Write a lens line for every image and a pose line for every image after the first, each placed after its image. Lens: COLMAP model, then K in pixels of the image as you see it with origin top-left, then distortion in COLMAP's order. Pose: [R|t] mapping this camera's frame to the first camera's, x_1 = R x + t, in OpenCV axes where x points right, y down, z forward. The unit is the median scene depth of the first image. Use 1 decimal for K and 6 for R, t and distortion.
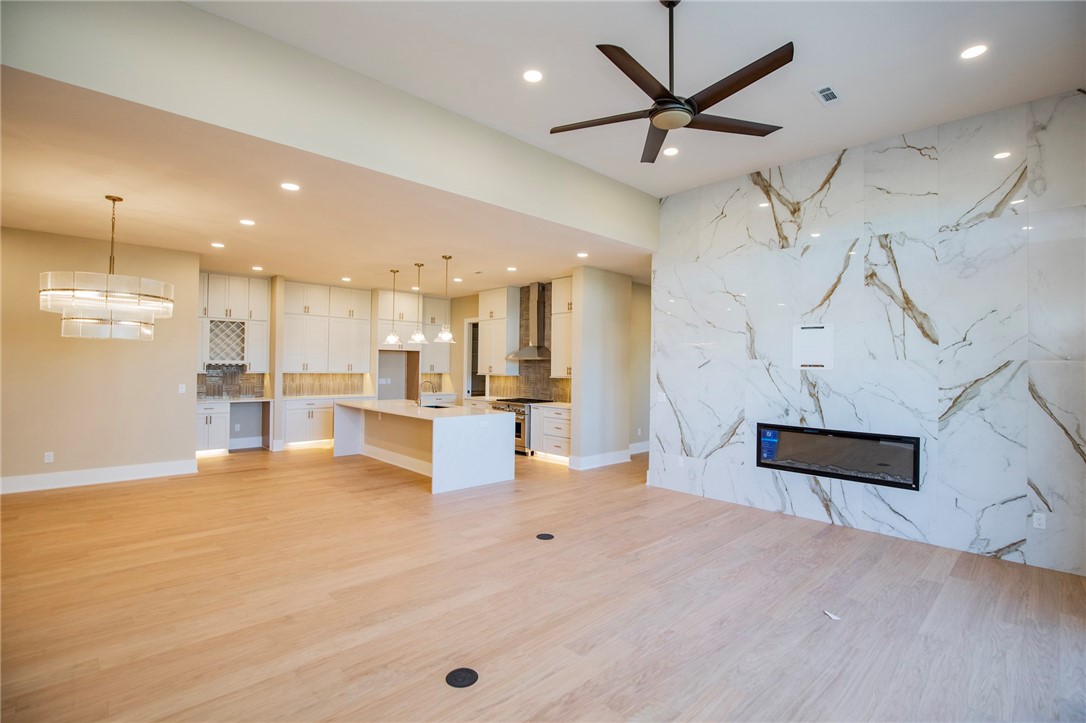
lens RADIAL K [[508.0, 0, 556.0], [0, 508.0, 357.4], [0, 0, 1]] dist [-0.034235, 0.005858]
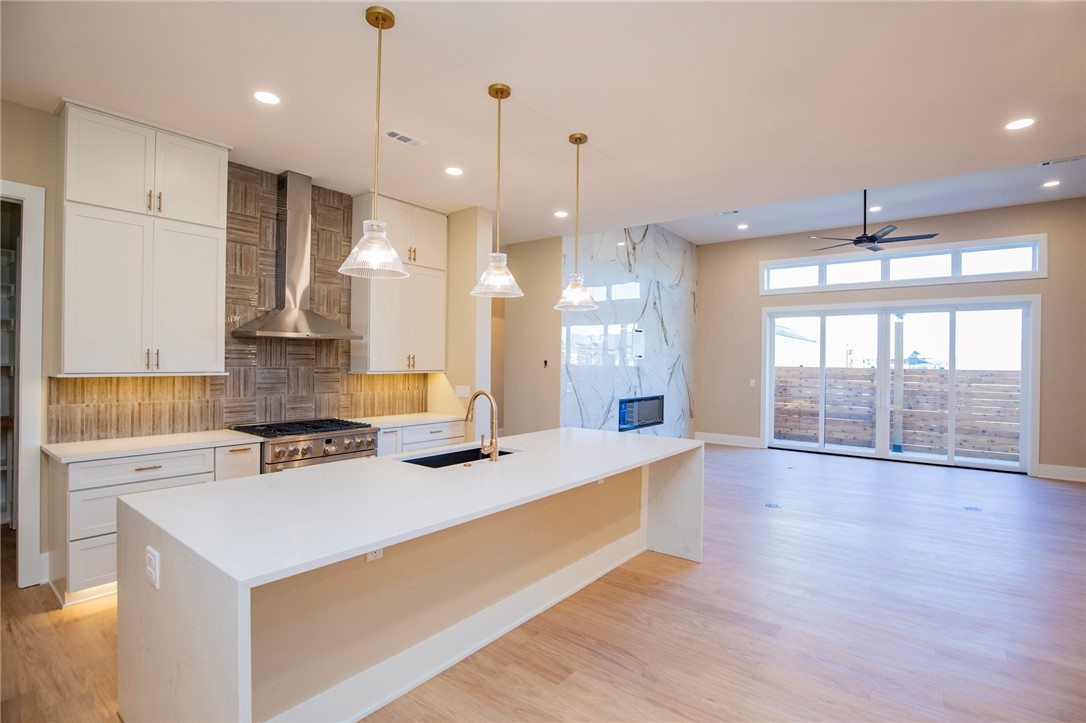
lens RADIAL K [[508.0, 0, 559.7], [0, 508.0, 366.4], [0, 0, 1]] dist [-0.034235, 0.005858]
pose [[-0.153238, -0.022192, 0.987940, -0.777017], [-0.029253, 0.999412, 0.017913, 0.021488], [-0.987756, -0.026155, -0.153797, 1.197153]]
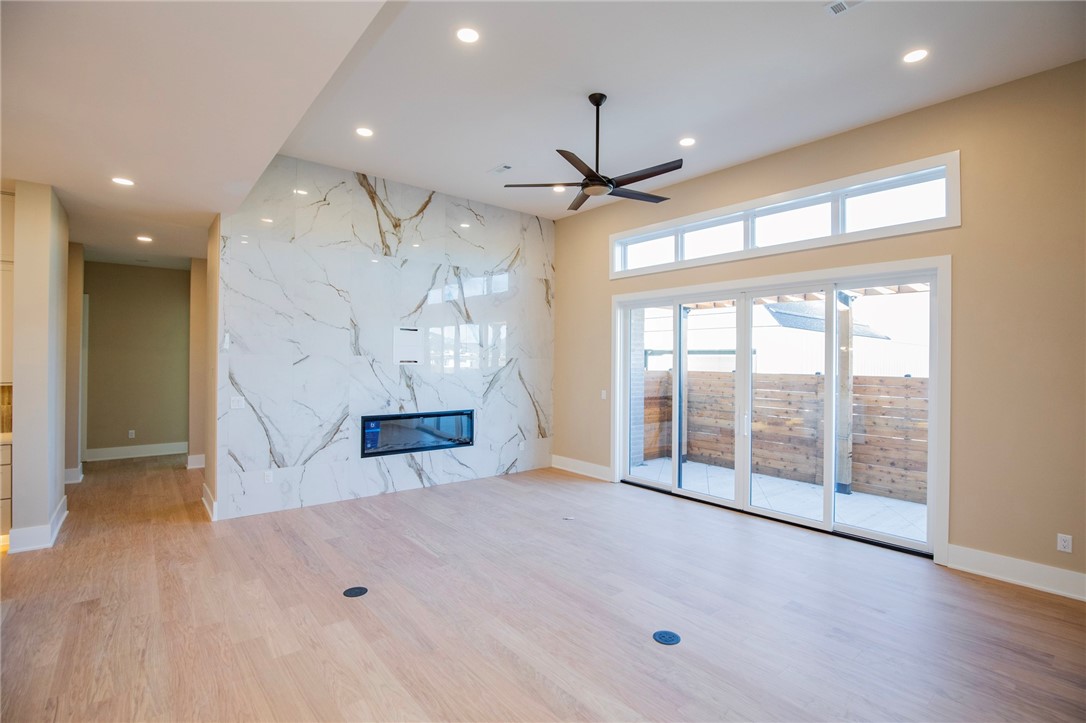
lens RADIAL K [[508.0, 0, 554.1], [0, 508.0, 359.1], [0, 0, 1]] dist [-0.034235, 0.005858]
pose [[0.063099, -0.009501, 0.997962, -0.543360], [-0.023734, 0.999658, 0.011017, -0.008525], [-0.997725, -0.024381, 0.062852, 0.476284]]
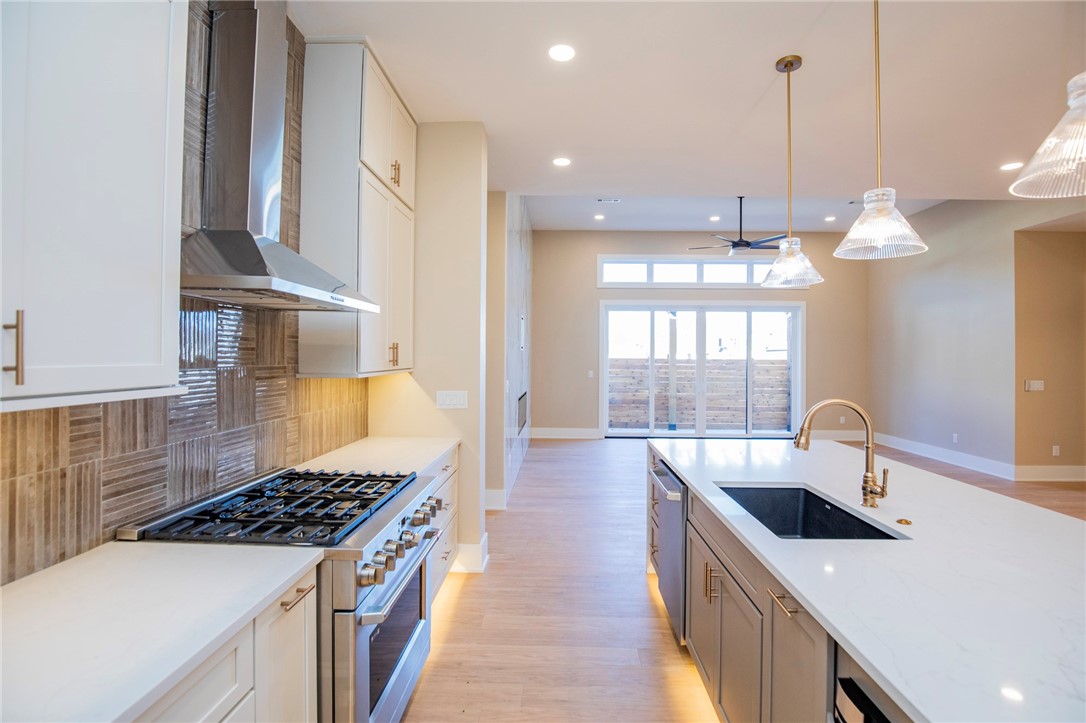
lens RADIAL K [[508.0, 0, 553.2], [0, 508.0, 355.0], [0, 0, 1]] dist [-0.034235, 0.005858]
pose [[-0.703504, -0.017960, 0.710465, -0.397128], [-0.030299, 0.999530, -0.004735, 0.033279], [-0.710045, -0.024858, -0.703717, 1.526154]]
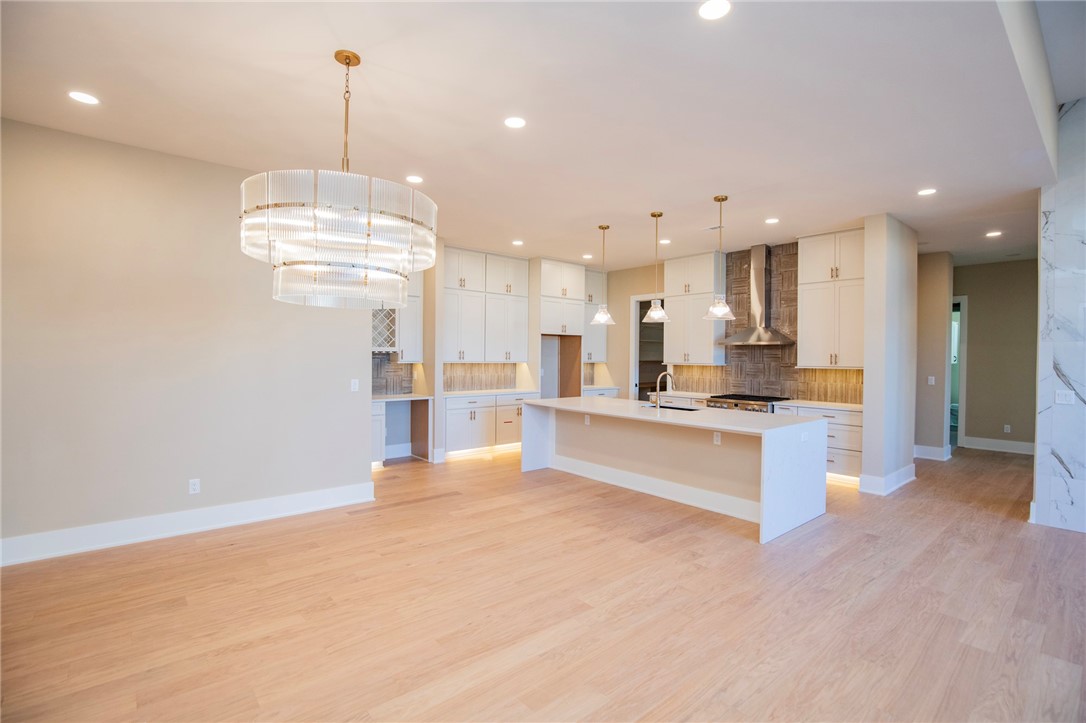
lens RADIAL K [[508.0, 0, 551.7], [0, 508.0, 356.5], [0, 0, 1]] dist [-0.034235, 0.005858]
pose [[0.998599, -0.002166, -0.052873, -0.455802], [0.003141, 0.999826, 0.018372, 0.009973], [0.052824, -0.018512, 0.998432, 0.309924]]
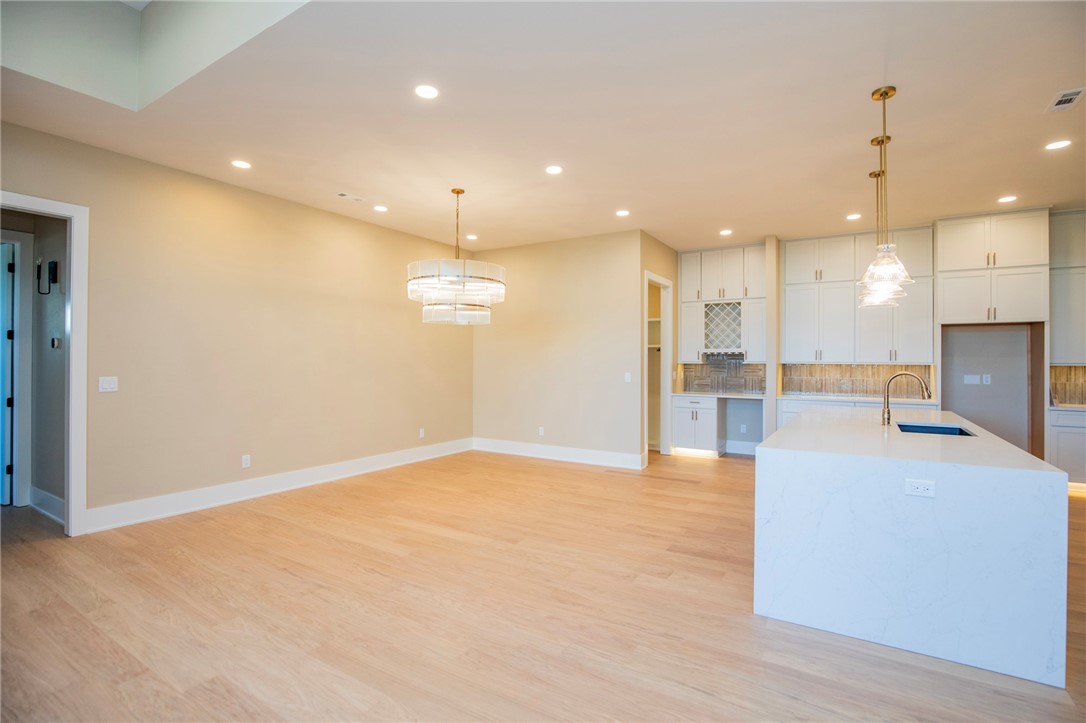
lens RADIAL K [[508.0, 0, 554.9], [0, 508.0, 355.6], [0, 0, 1]] dist [-0.034235, 0.005858]
pose [[0.246137, -0.021666, -0.968993, 0.147150], [0.012896, 0.999735, -0.019077, 0.040997], [0.969149, -0.007800, 0.246351, 0.672571]]
